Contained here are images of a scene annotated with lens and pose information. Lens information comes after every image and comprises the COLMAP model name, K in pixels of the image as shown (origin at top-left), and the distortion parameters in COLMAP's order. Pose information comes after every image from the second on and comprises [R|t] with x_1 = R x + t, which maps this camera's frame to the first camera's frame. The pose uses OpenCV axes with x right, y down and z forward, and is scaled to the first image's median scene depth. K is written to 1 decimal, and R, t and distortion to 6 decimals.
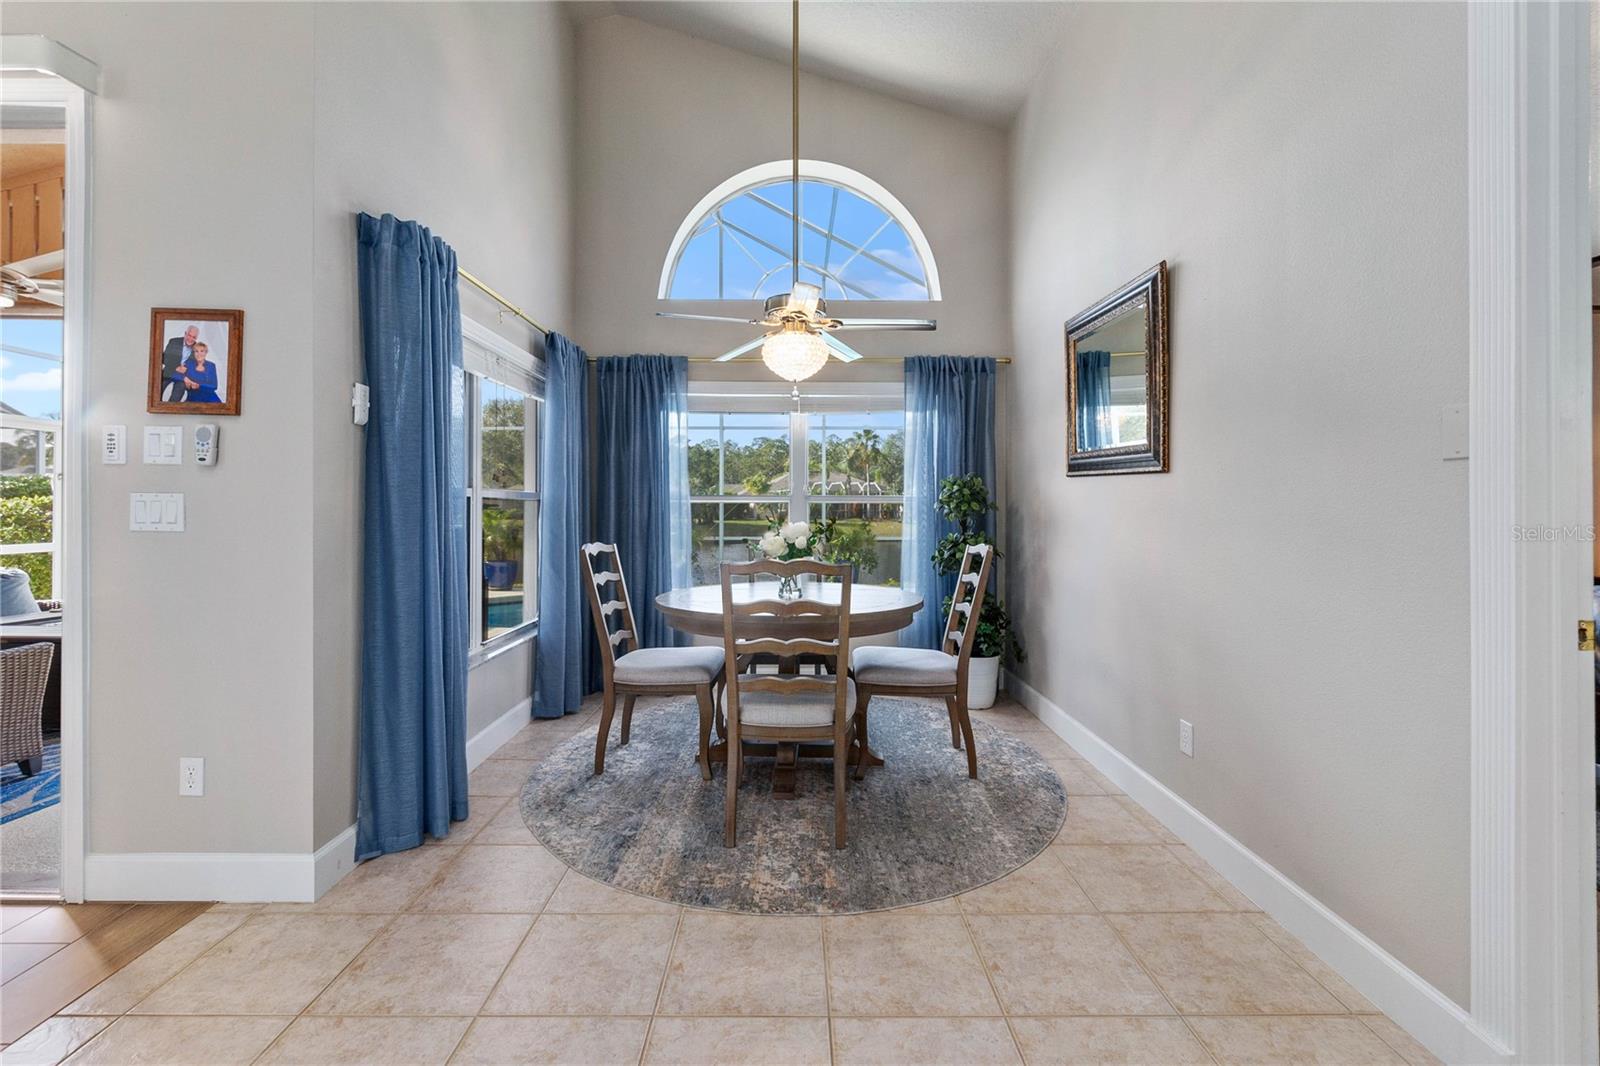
lens RADIAL K [[695.4, 0, 797.0], [0, 695.4, 525.8], [0, 0, 1]] dist [-0.002050, 0.000008]
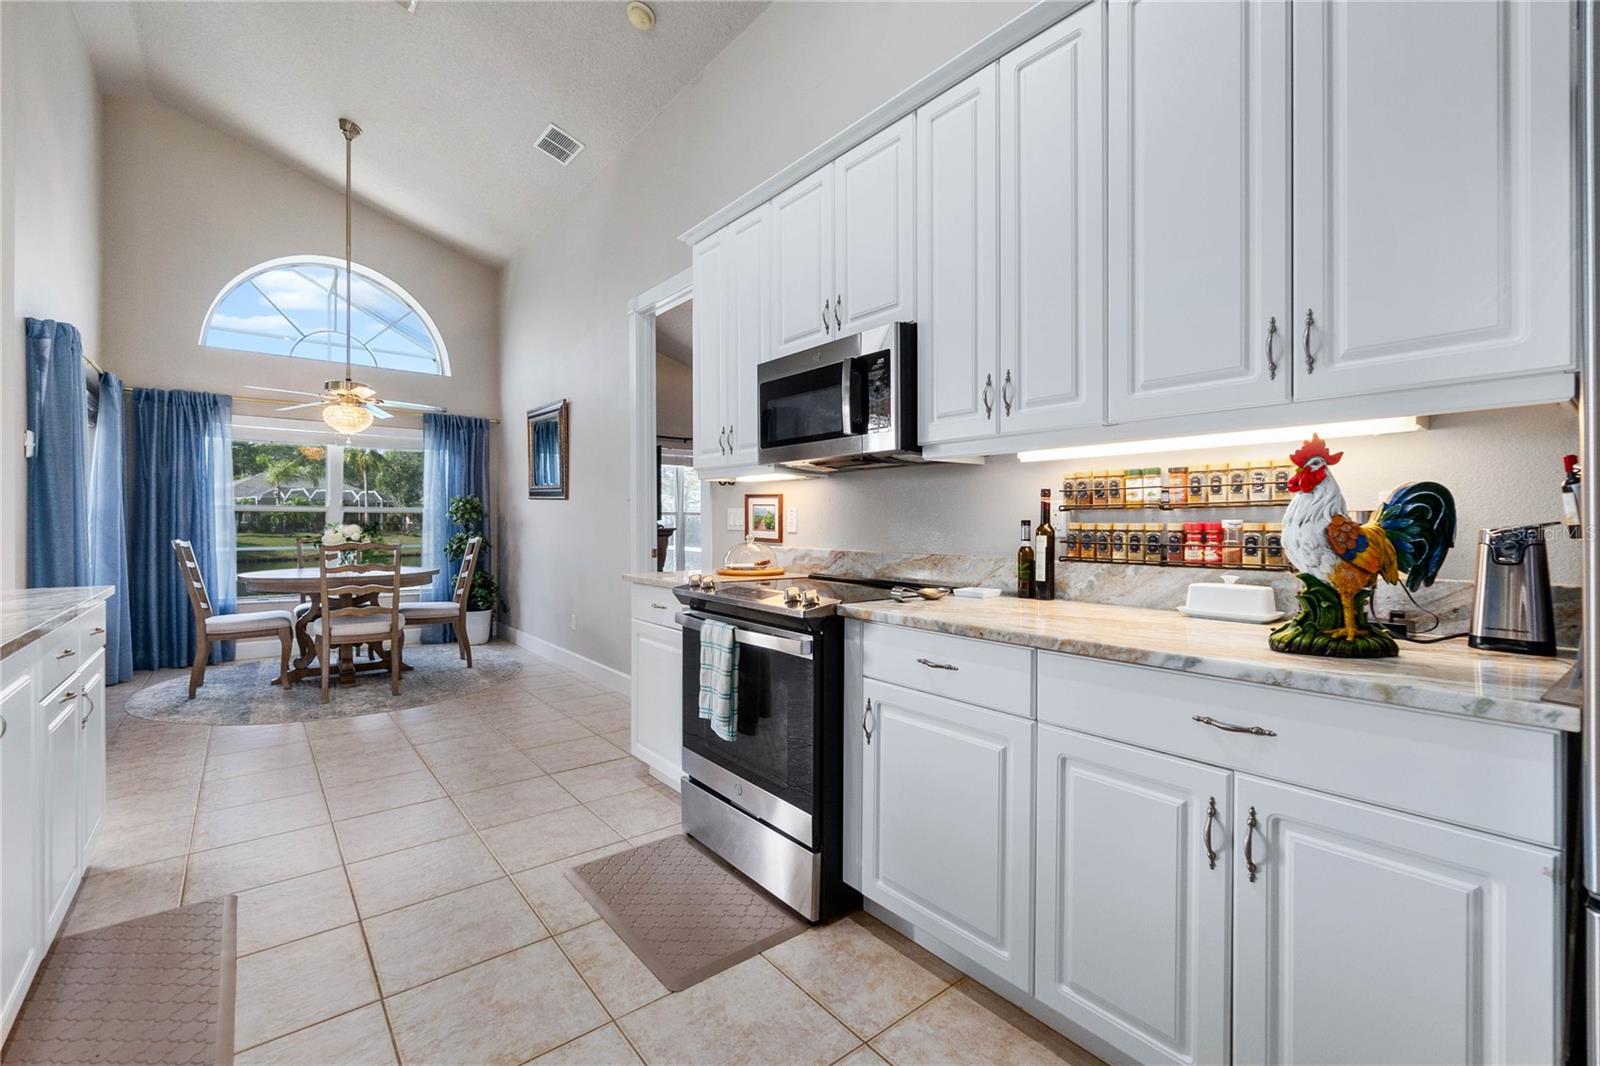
lens RADIAL K [[695.4, 0, 797.0], [0, 695.4, 525.8], [0, 0, 1]] dist [-0.002050, 0.000008]
pose [[0.789370, -0.000884, 0.613917, -0.133302], [0.011429, 0.999847, -0.013255, 0.024050], [-0.613811, 0.017480, 0.789259, -0.687089]]
